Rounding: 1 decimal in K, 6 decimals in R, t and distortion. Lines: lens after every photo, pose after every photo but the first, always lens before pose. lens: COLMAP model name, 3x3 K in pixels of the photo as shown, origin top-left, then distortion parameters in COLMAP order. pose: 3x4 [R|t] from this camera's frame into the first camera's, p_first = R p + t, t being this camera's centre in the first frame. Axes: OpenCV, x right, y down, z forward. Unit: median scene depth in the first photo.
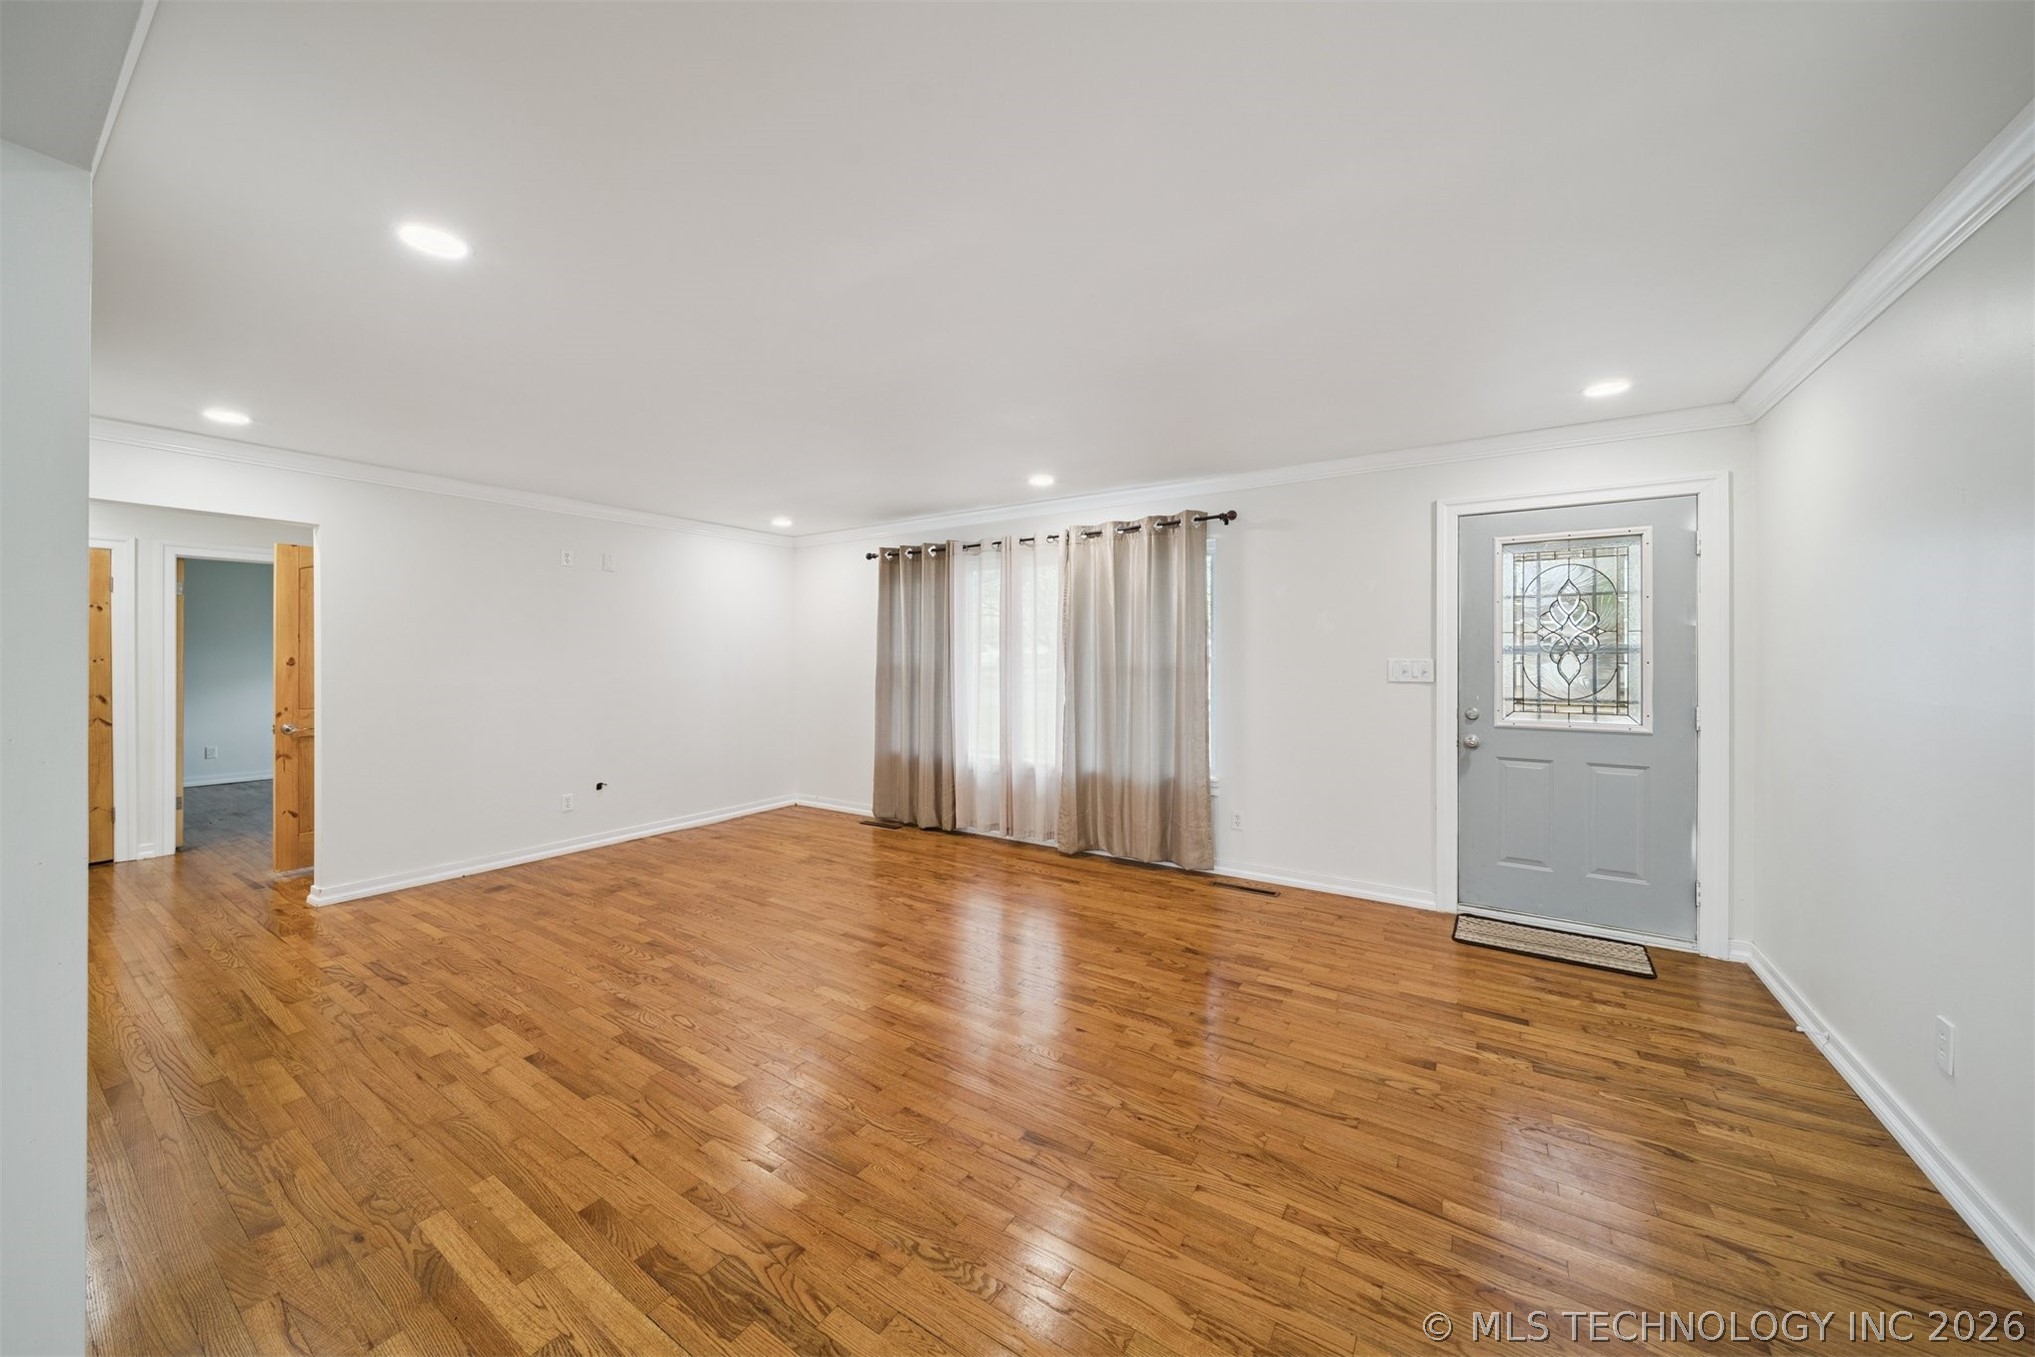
lens RADIAL K [[718.0, 0, 995.3], [0, 718.0, 656.2], [0, 0, 1]] dist [0.001013, -0.001958]
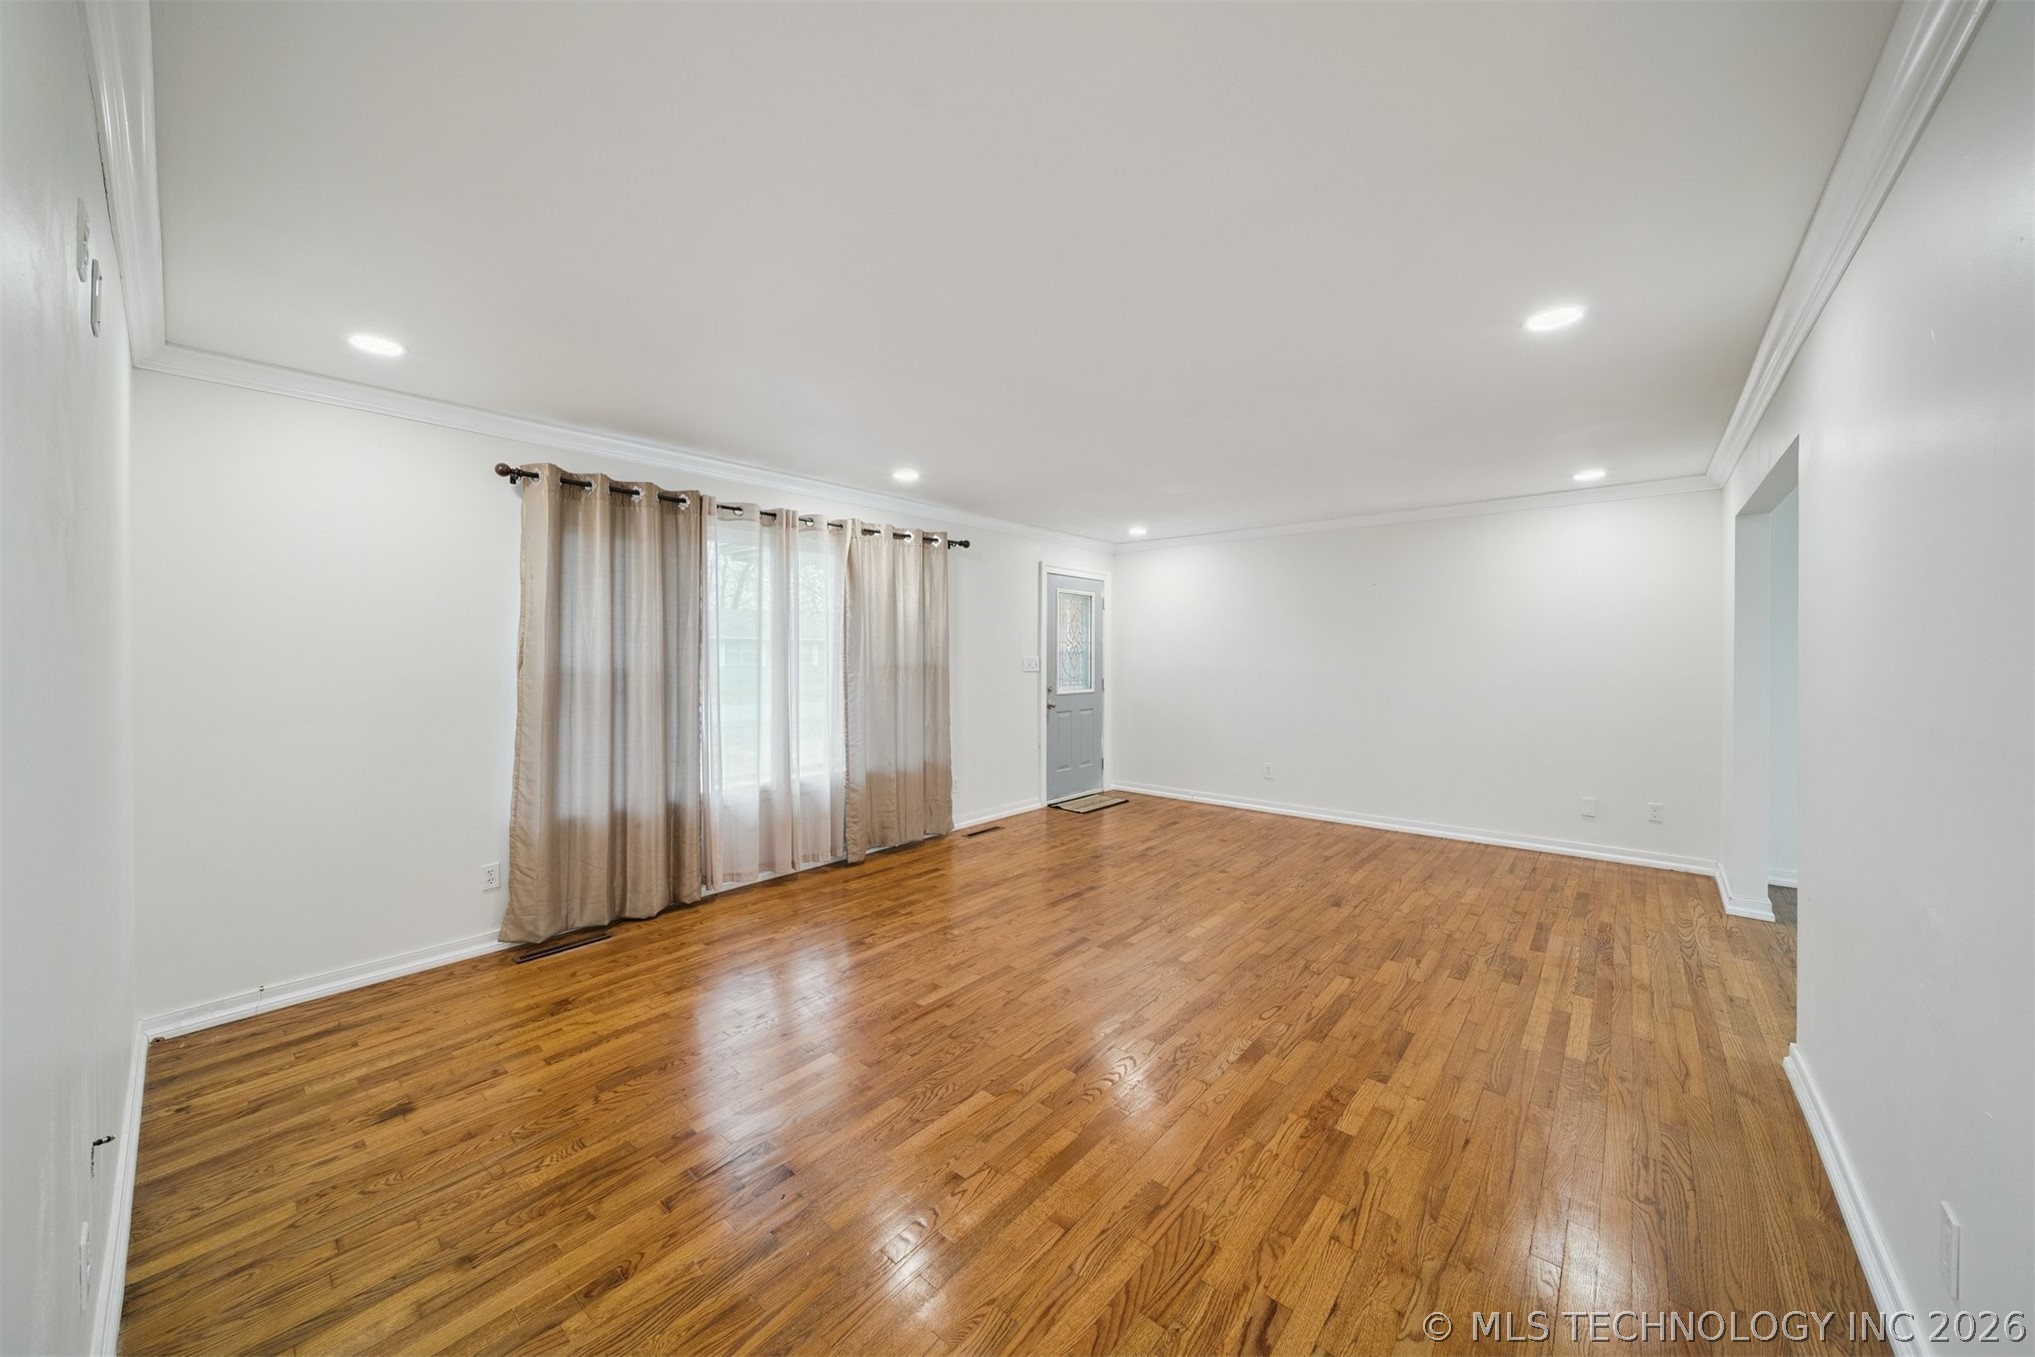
lens RADIAL K [[718.0, 0, 1003.5], [0, 718.0, 659.5], [0, 0, 1]] dist [0.001013, -0.001958]
pose [[0.123478, -0.006951, 0.992323, -1.109846], [0.000169, 0.999976, 0.006984, -0.000857], [-0.992347, -0.000695, 0.123476, 0.930710]]
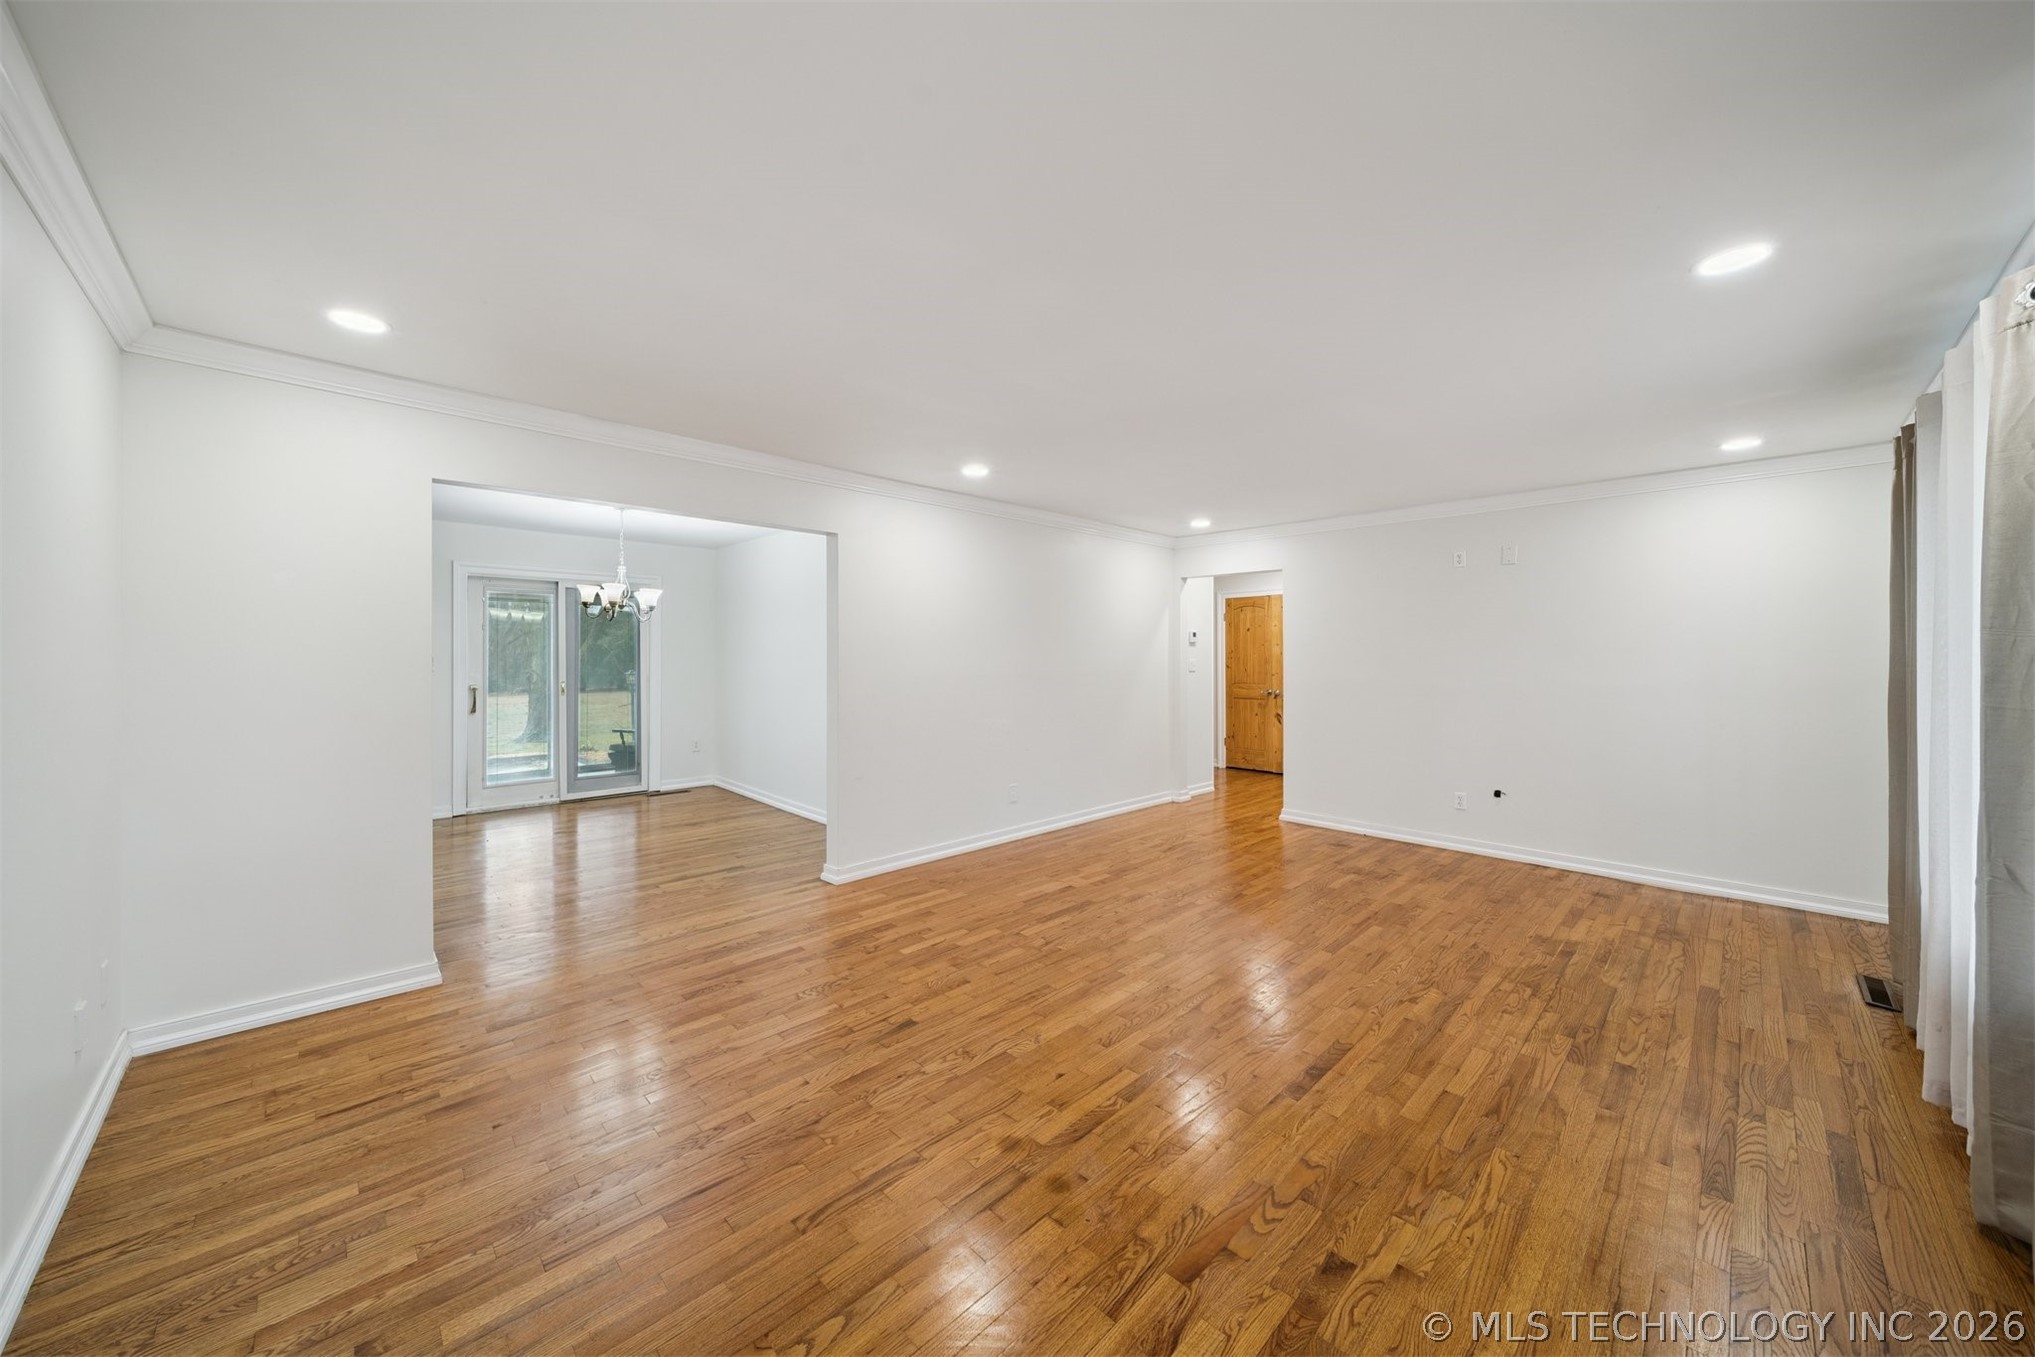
lens RADIAL K [[718.0, 0, 1010.7], [0, 718.0, 658.5], [0, 0, 1]] dist [0.001013, -0.001958]
pose [[-0.201311, 0.004236, -0.979518, 0.727896], [-0.002612, 0.999985, 0.004861, 0.000459], [0.979524, 0.003537, -0.201297, 0.814421]]
